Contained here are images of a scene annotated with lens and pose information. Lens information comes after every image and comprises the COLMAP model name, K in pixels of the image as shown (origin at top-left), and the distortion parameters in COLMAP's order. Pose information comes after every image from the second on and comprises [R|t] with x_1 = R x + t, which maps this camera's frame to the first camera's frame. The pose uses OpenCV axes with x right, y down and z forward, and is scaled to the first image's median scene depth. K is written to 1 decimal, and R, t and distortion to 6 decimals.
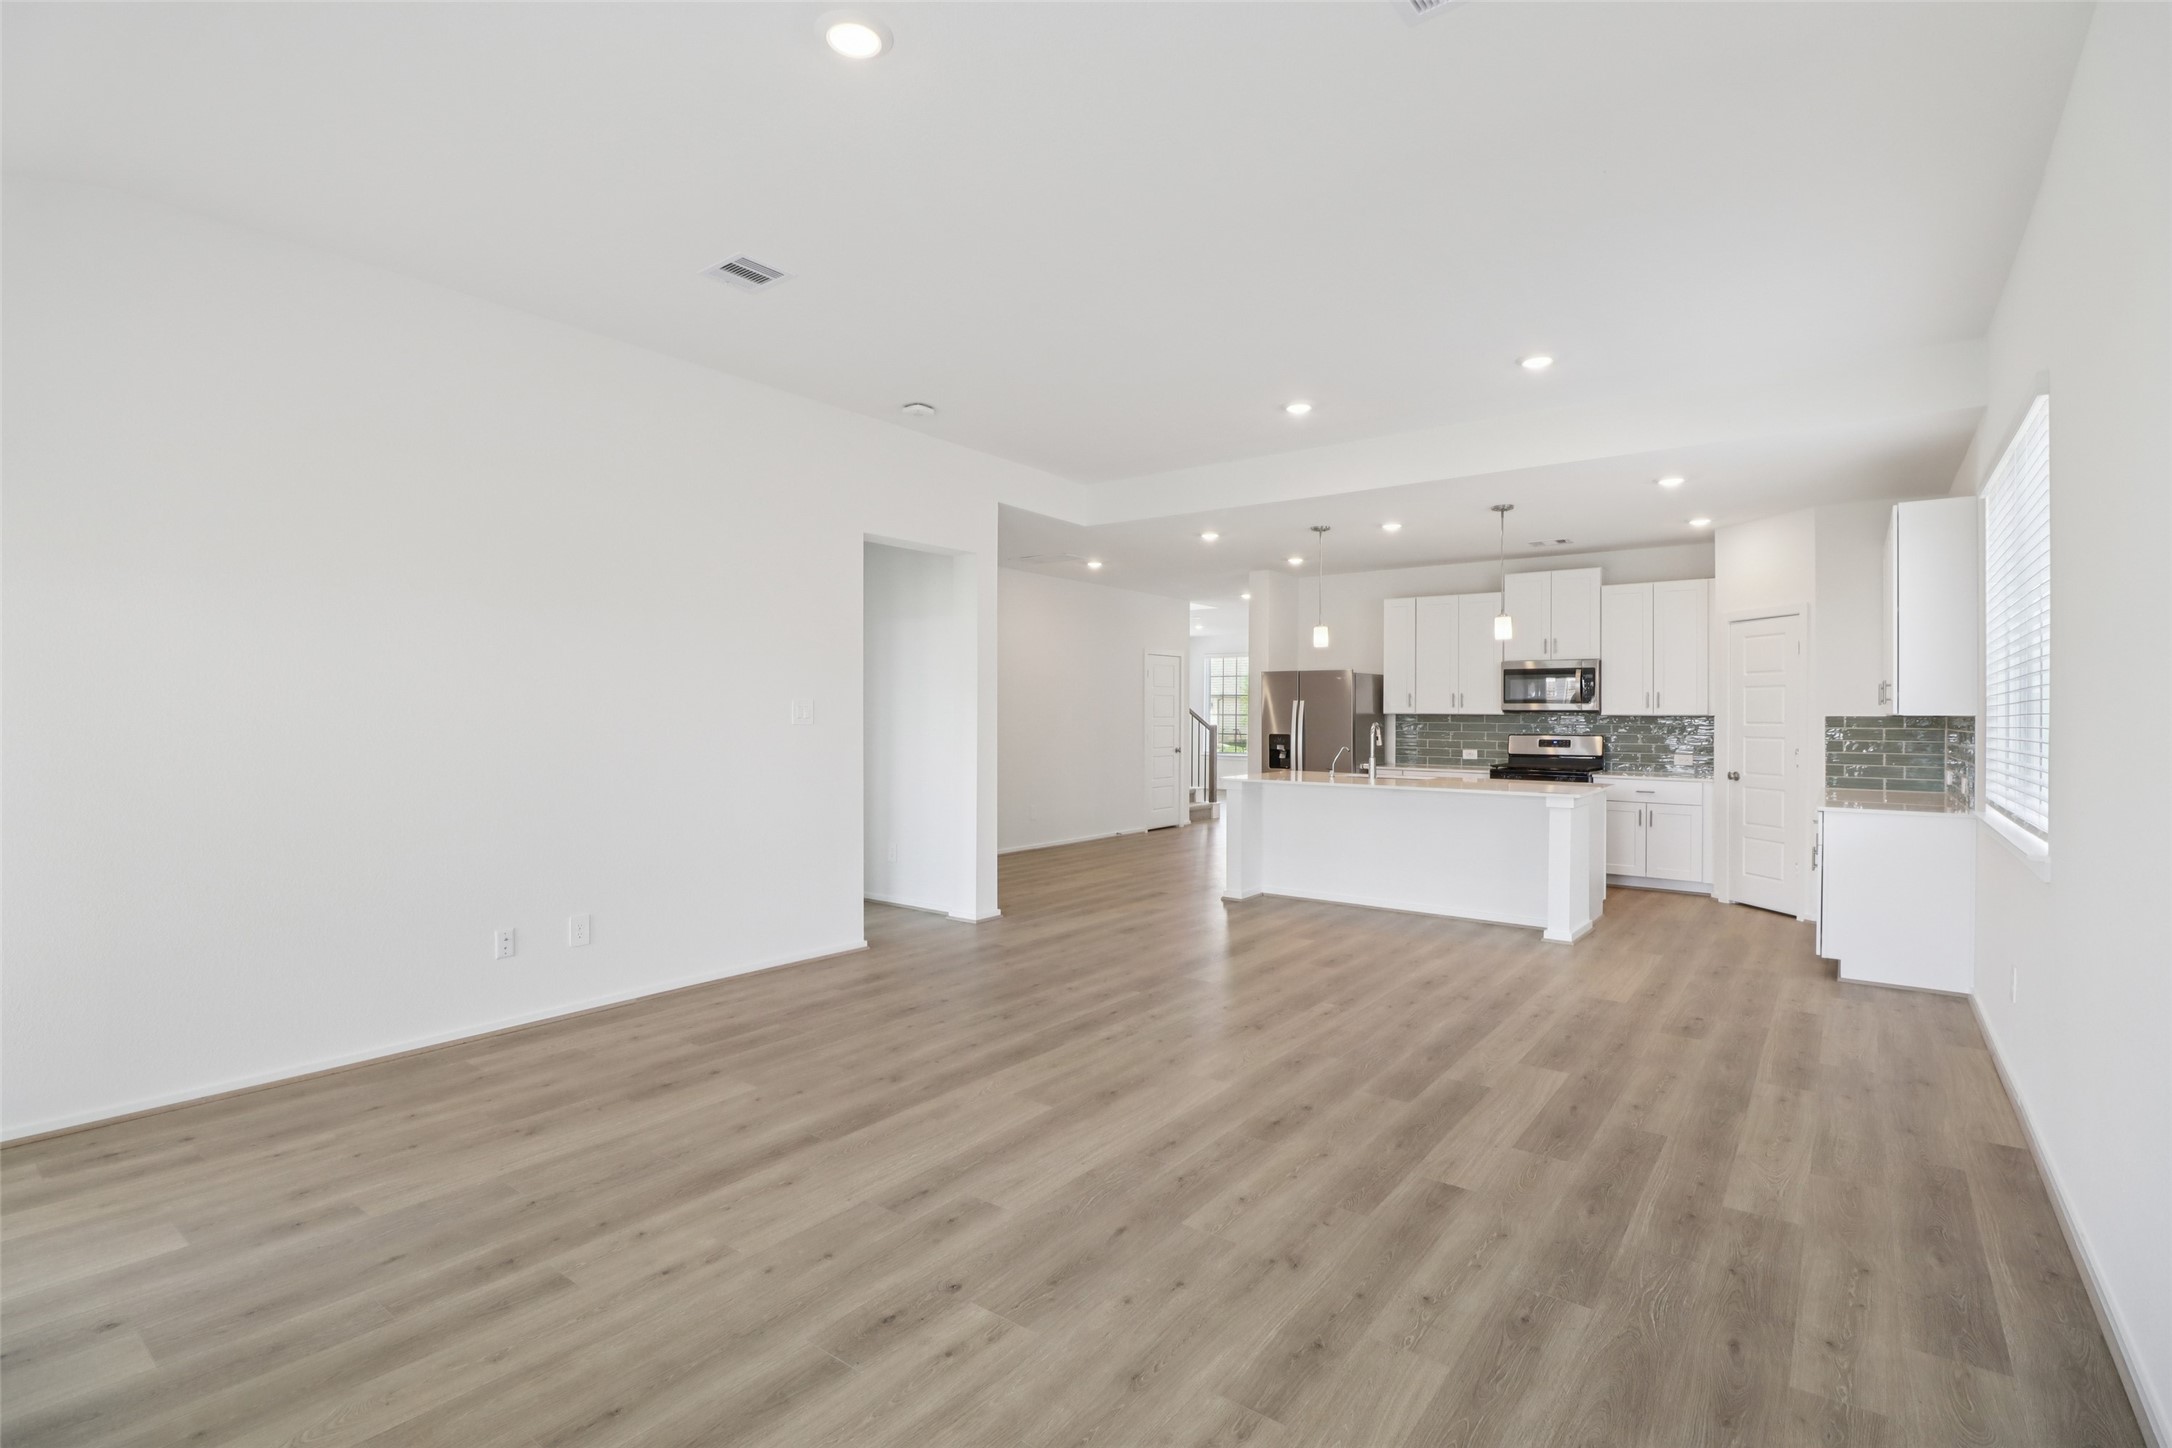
lens RADIAL K [[1023.2, 0, 1087.0], [0, 1023.2, 714.9], [0, 0, 1]] dist [-0.001370, -0.011042]
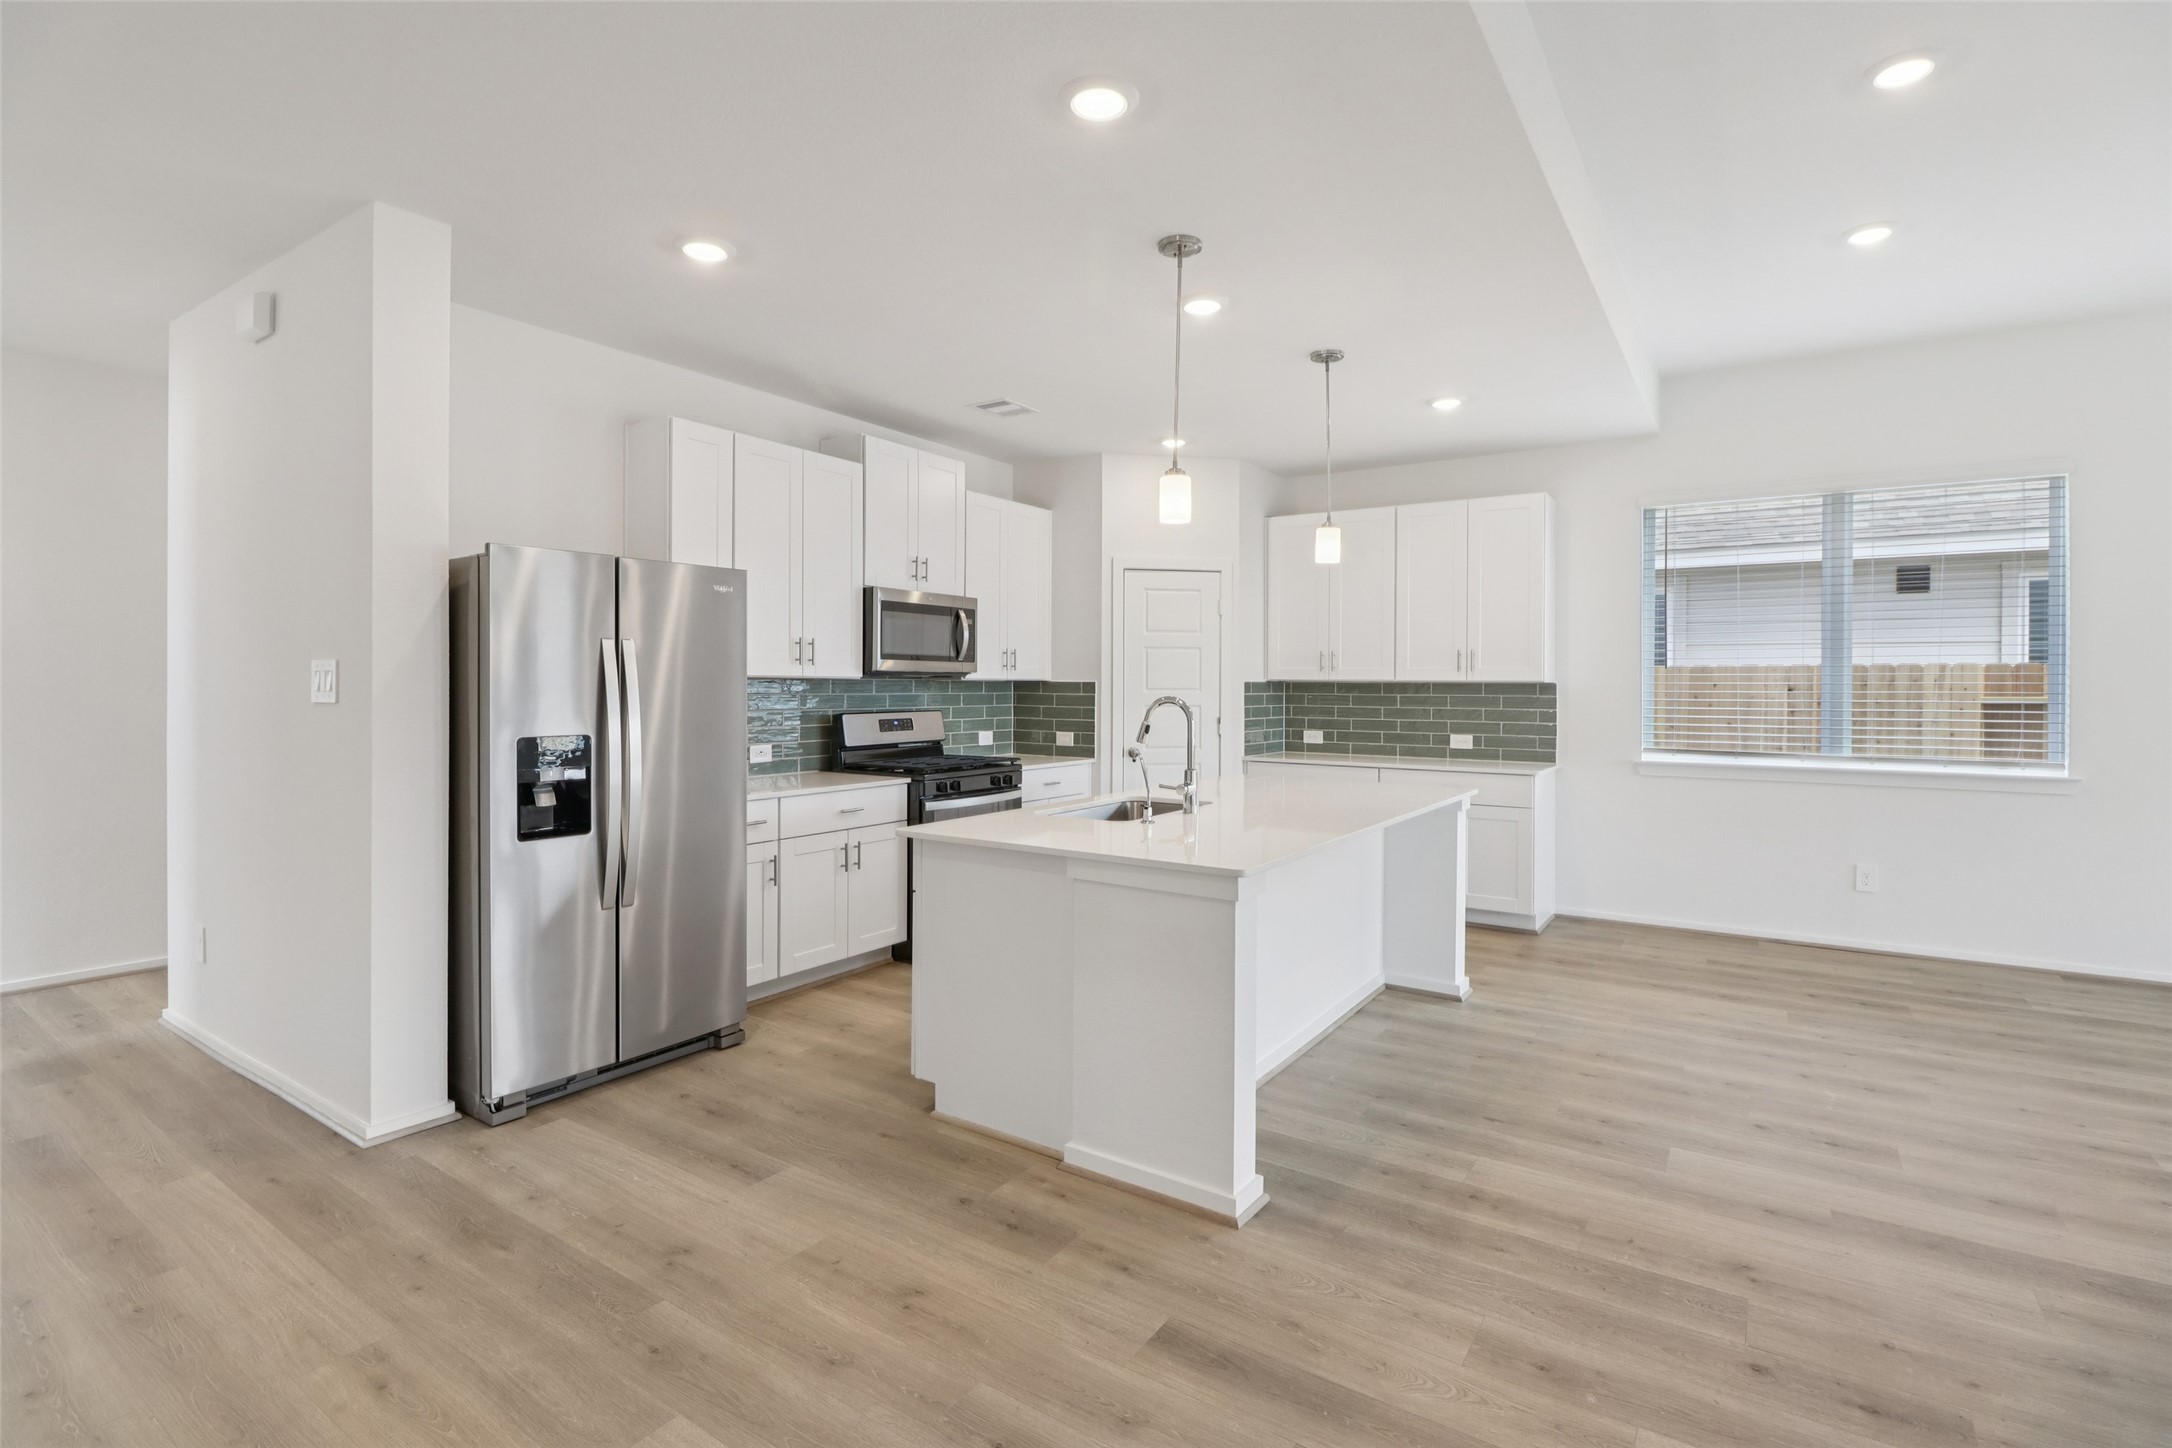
lens RADIAL K [[1023.2, 0, 1097.1], [0, 1023.2, 688.9], [0, 0, 1]] dist [-0.001370, -0.011042]
pose [[-0.103925, -0.008206, 0.994551, -0.183925], [0.000231, 0.999966, 0.008275, 0.000874], [-0.994585, 0.001090, -0.103919, 0.965877]]
